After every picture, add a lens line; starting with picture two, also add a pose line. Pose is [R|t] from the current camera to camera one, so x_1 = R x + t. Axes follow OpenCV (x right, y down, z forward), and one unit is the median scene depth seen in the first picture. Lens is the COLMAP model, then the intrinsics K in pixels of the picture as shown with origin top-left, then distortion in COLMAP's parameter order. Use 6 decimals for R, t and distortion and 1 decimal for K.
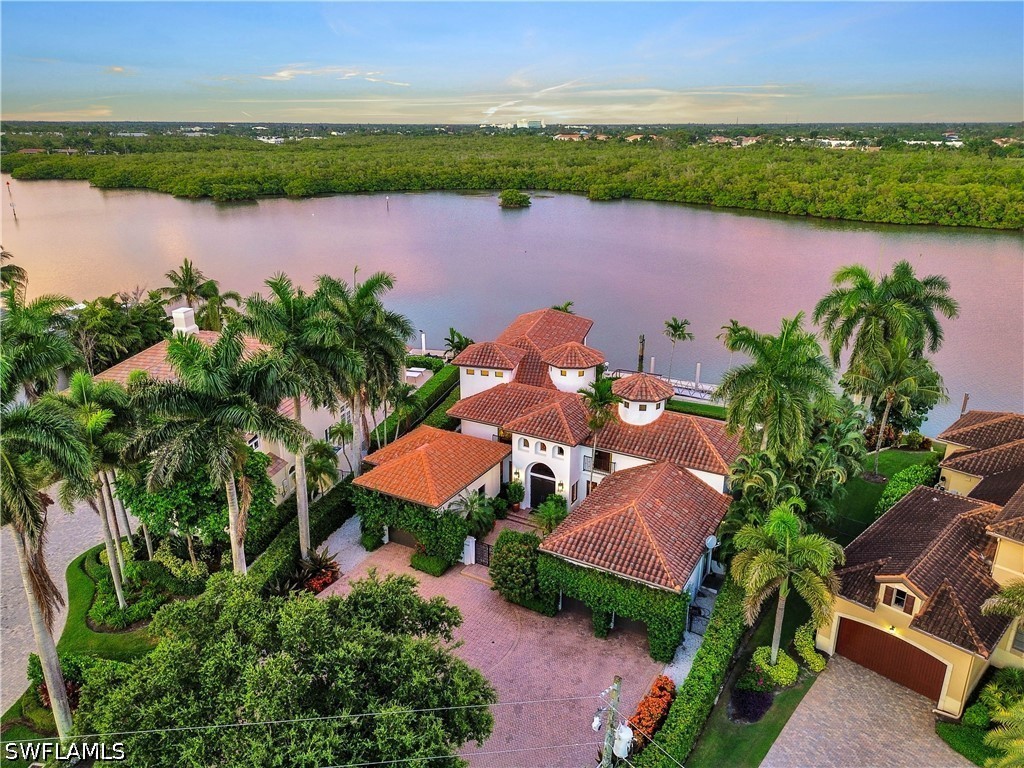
lens RADIAL K [[731.4, 0, 512.0], [0, 731.4, 384.0], [0, 0, 1]] dist [0.057406, -0.052130]
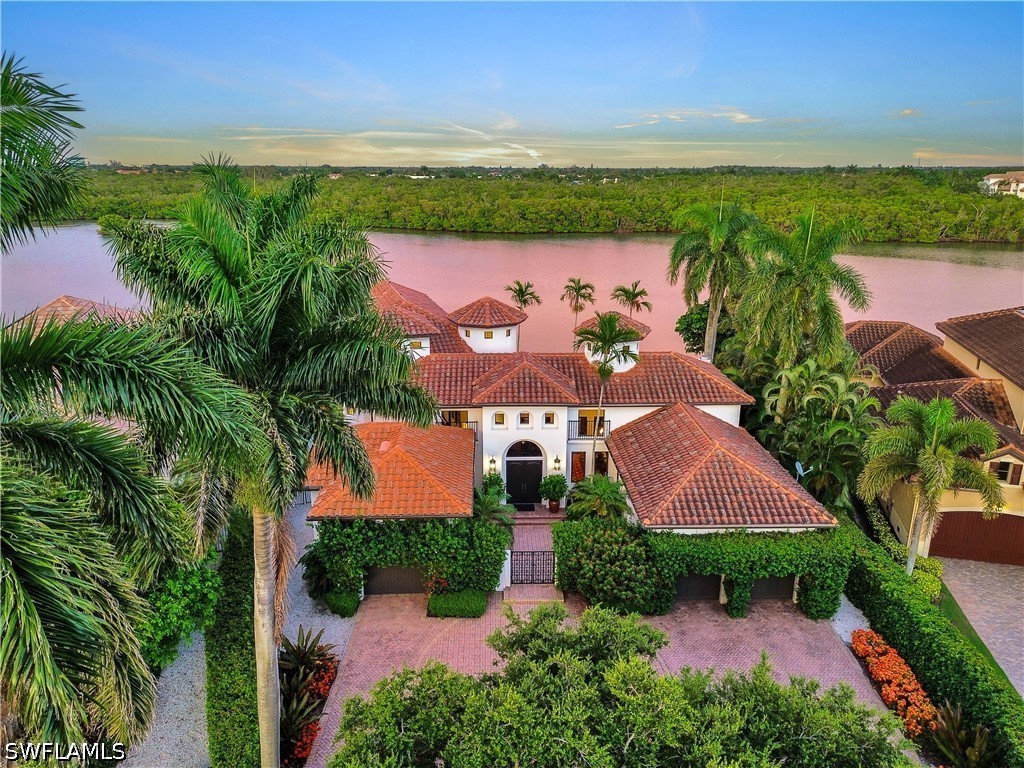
lens RADIAL K [[731.4, 0, 512.0], [0, 731.4, 384.0], [0, 0, 1]] dist [0.057406, -0.052130]
pose [[0.851228, -0.145556, 0.504206, -0.368078], [0.172782, 0.984933, -0.007366, 0.056121], [-0.495537, 0.093388, 0.863552, 0.356359]]
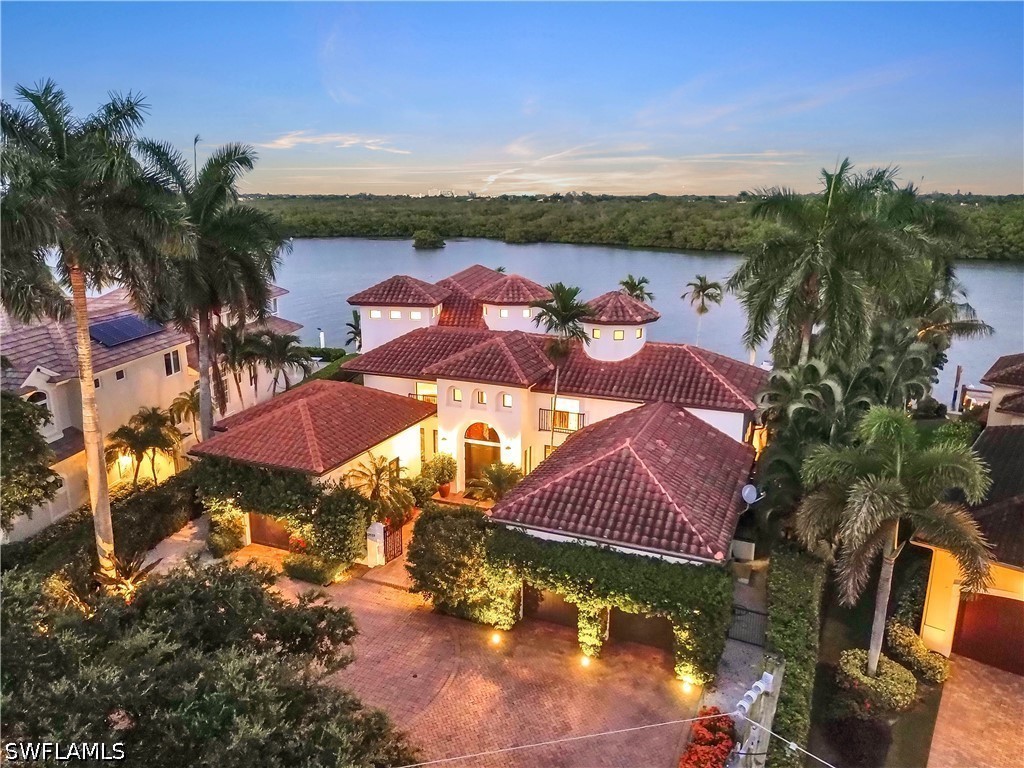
lens RADIAL K [[731.4, 0, 512.0], [0, 731.4, 384.0], [0, 0, 1]] dist [0.057406, -0.052130]
pose [[0.993196, -0.027074, 0.113262, -0.007408], [0.037349, 0.995277, -0.089606, 0.143994], [-0.110301, 0.093227, 0.989516, 0.317340]]
